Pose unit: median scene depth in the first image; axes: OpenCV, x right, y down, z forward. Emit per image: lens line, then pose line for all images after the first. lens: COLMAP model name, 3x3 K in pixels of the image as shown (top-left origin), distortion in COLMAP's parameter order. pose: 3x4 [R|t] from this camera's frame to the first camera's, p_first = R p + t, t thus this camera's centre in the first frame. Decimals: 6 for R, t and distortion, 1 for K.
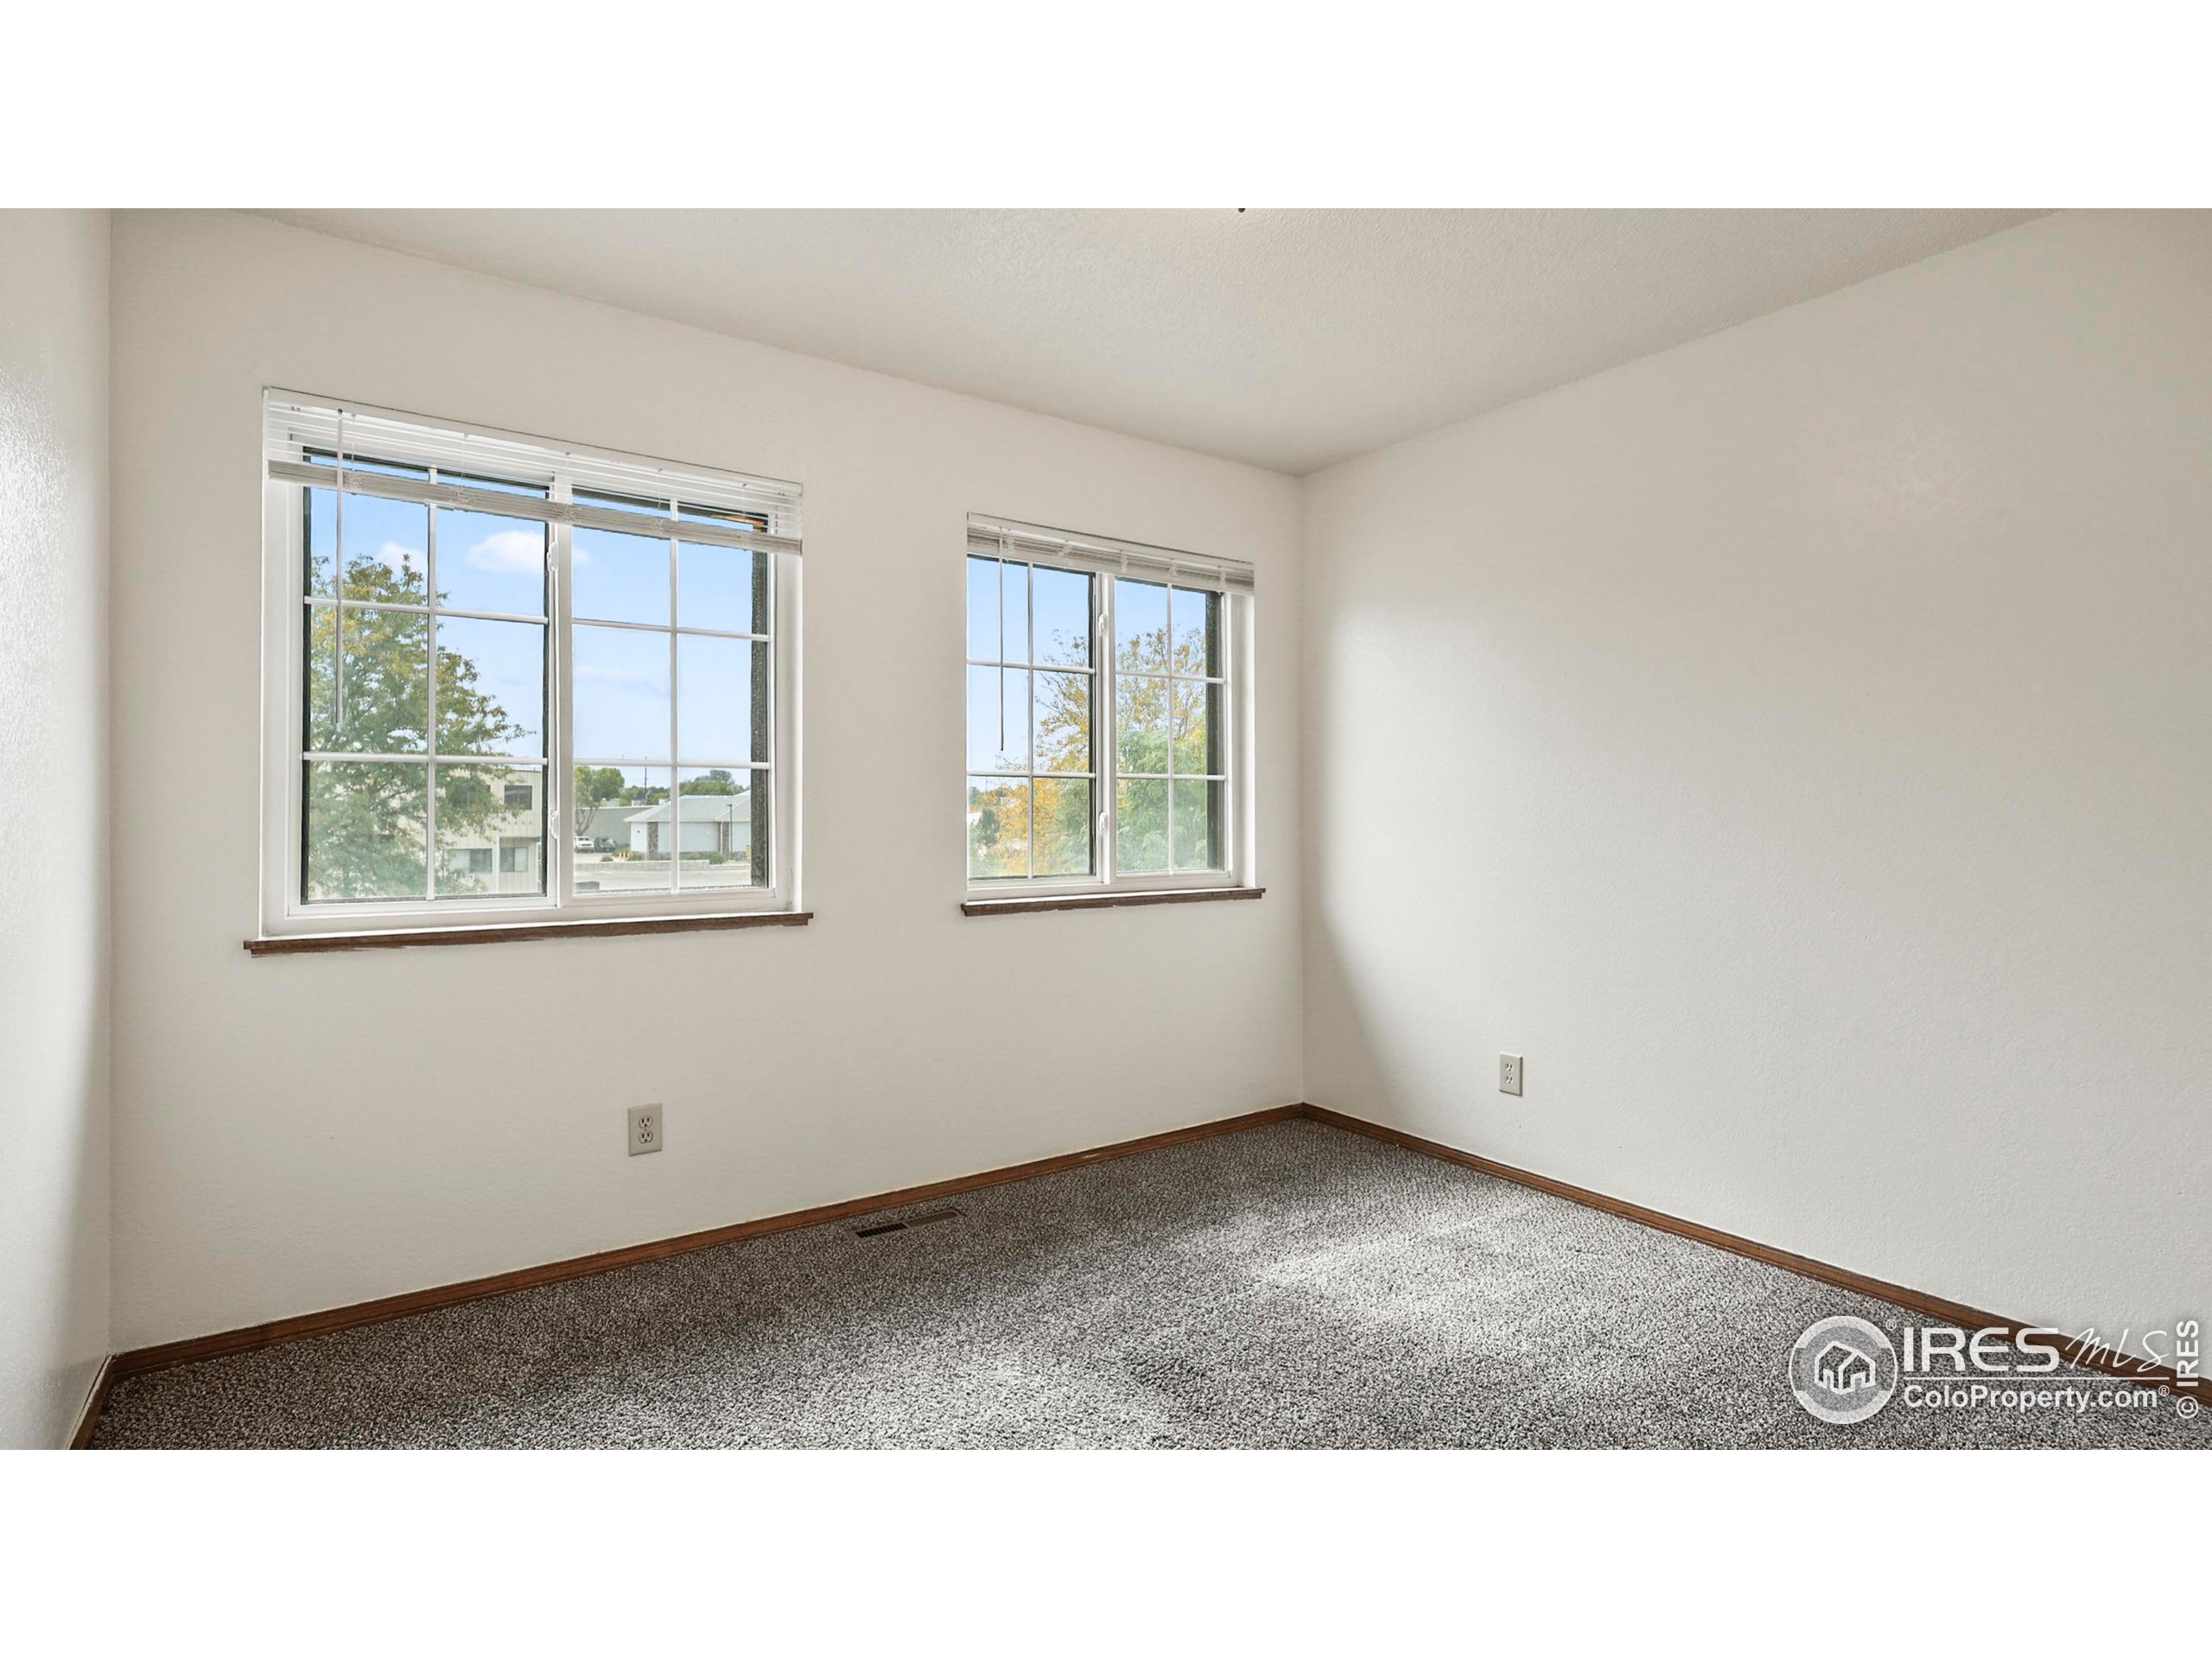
lens RADIAL K [[1043.6, 0, 1106.0], [0, 1043.6, 829.5], [0, 0, 1]] dist [0.000525, -0.000438]
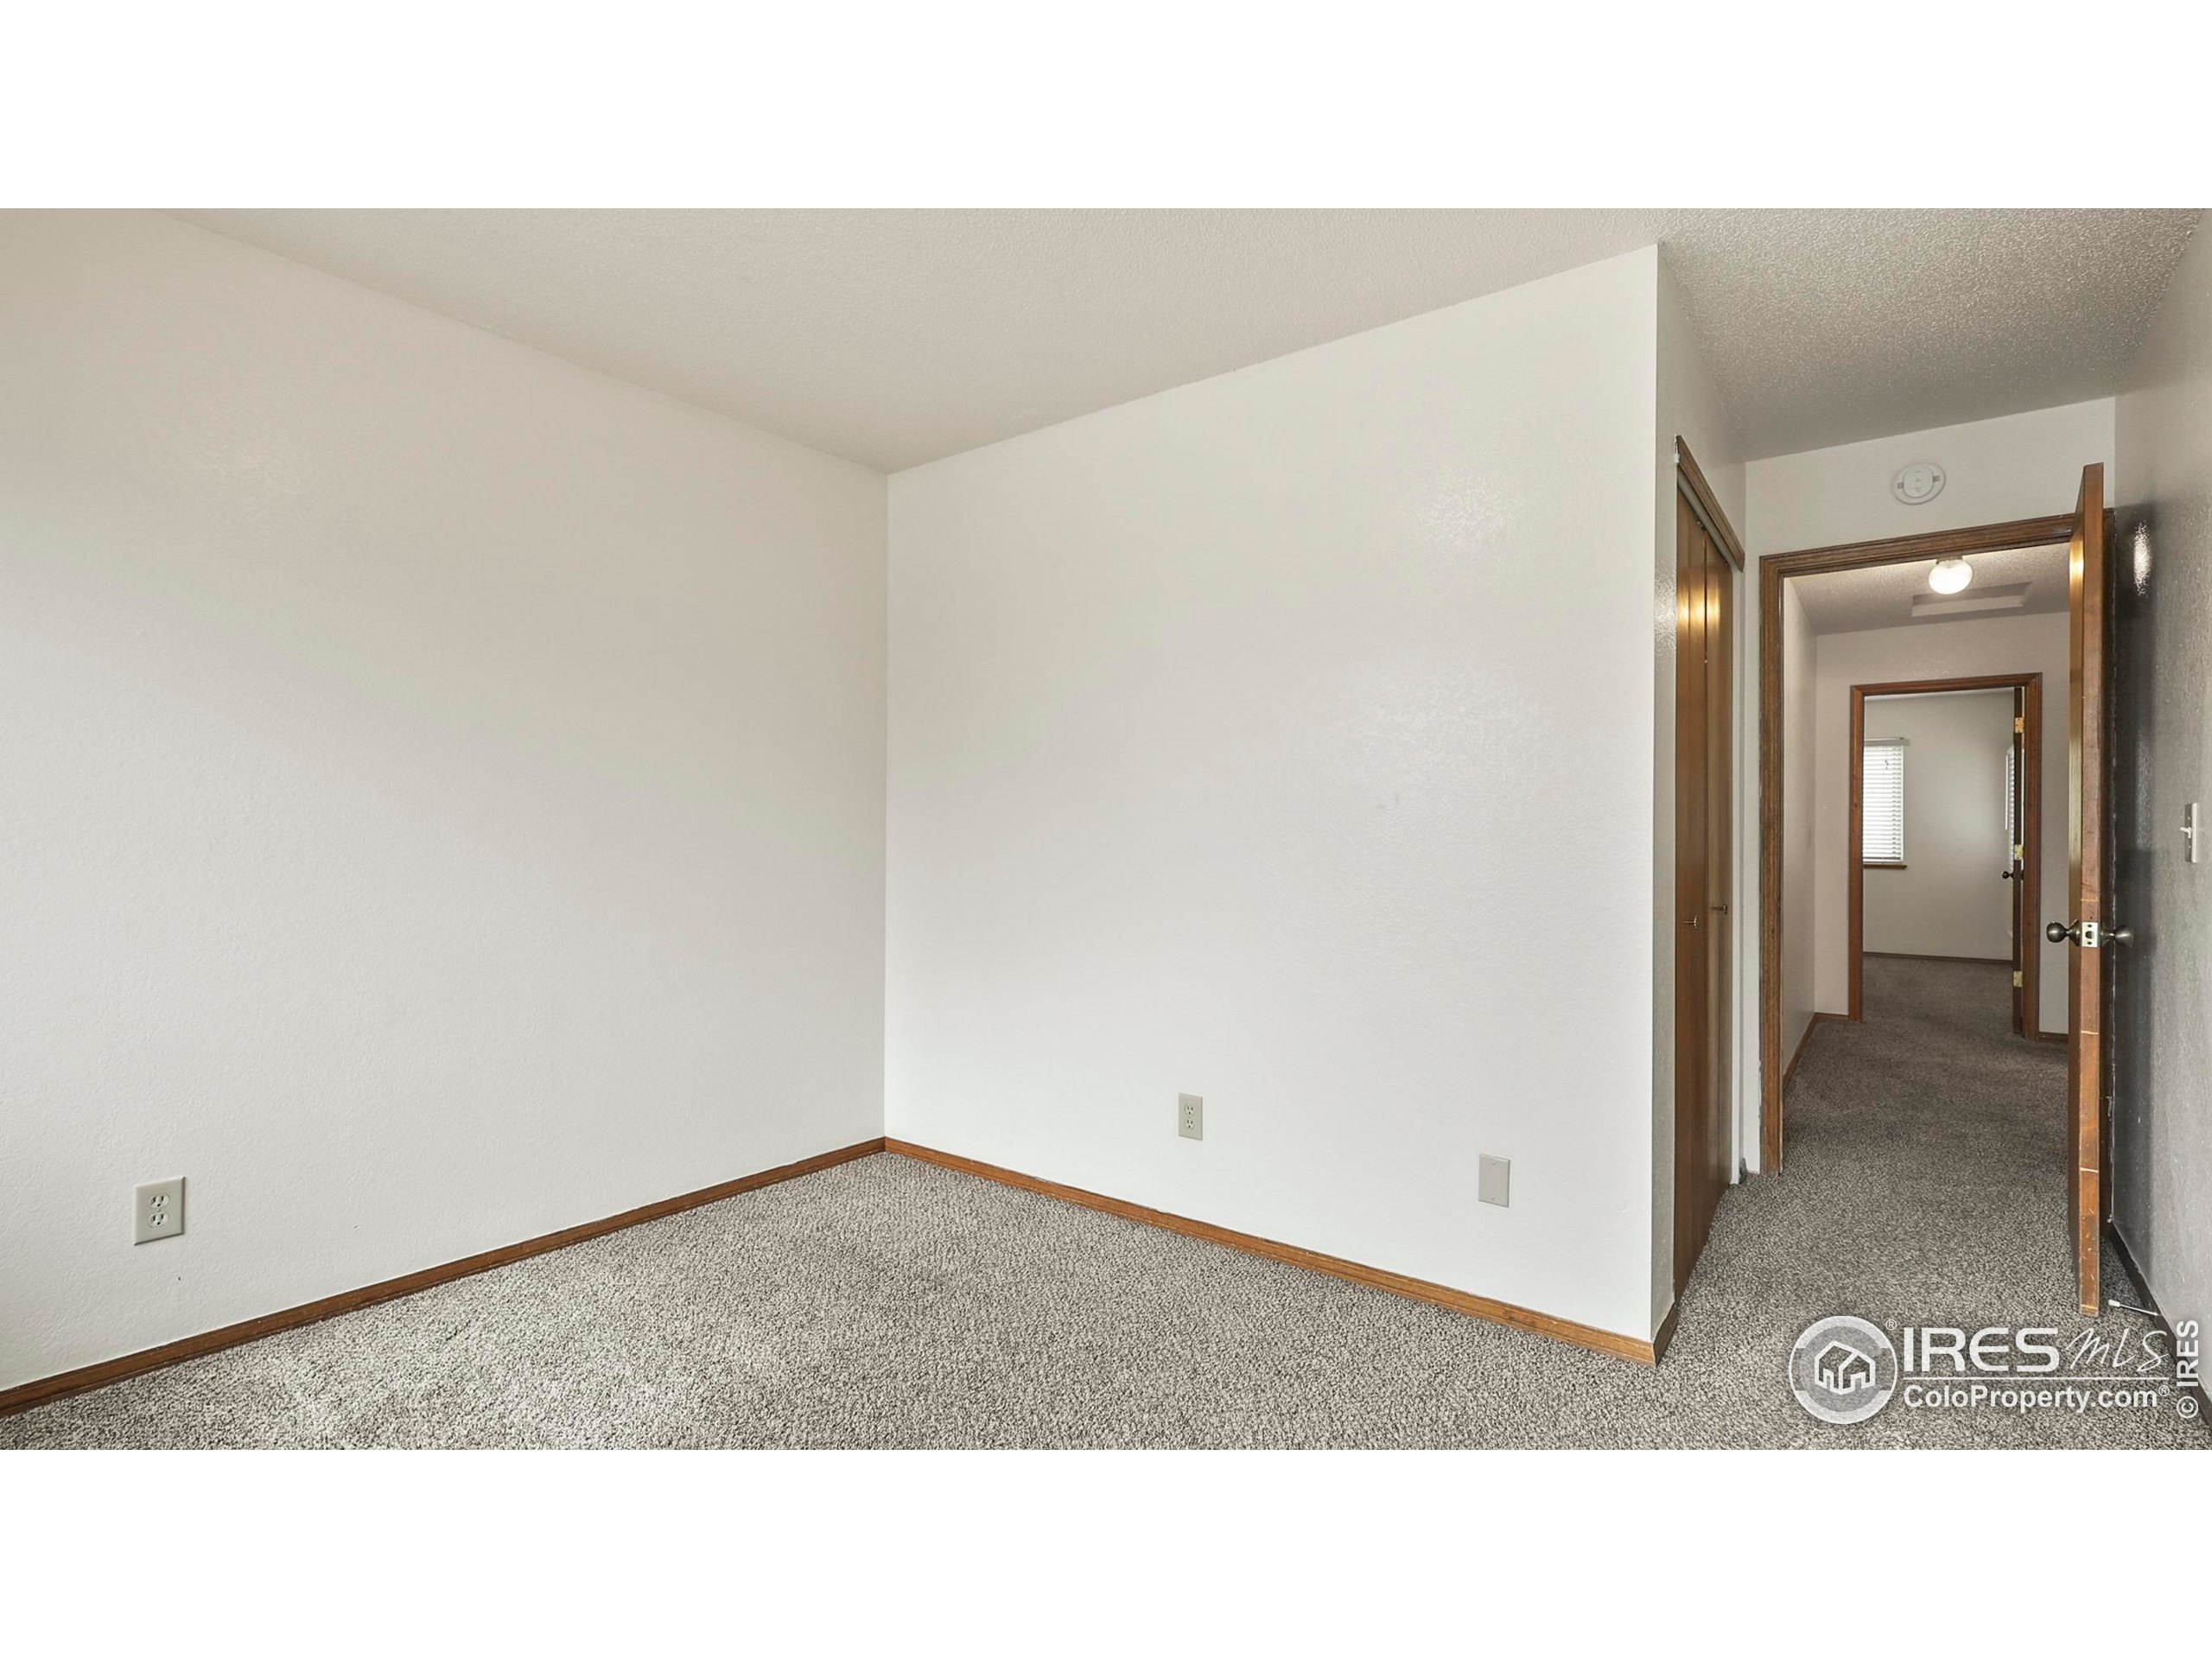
lens RADIAL K [[1043.6, 0, 1106.0], [0, 1043.6, 829.5], [0, 0, 1]] dist [0.000525, -0.000438]
pose [[-0.314929, -0.010557, 0.949057, -0.550100], [-0.016193, 0.999852, 0.005749, -0.029093], [-0.948977, -0.013557, -0.315053, 0.804169]]
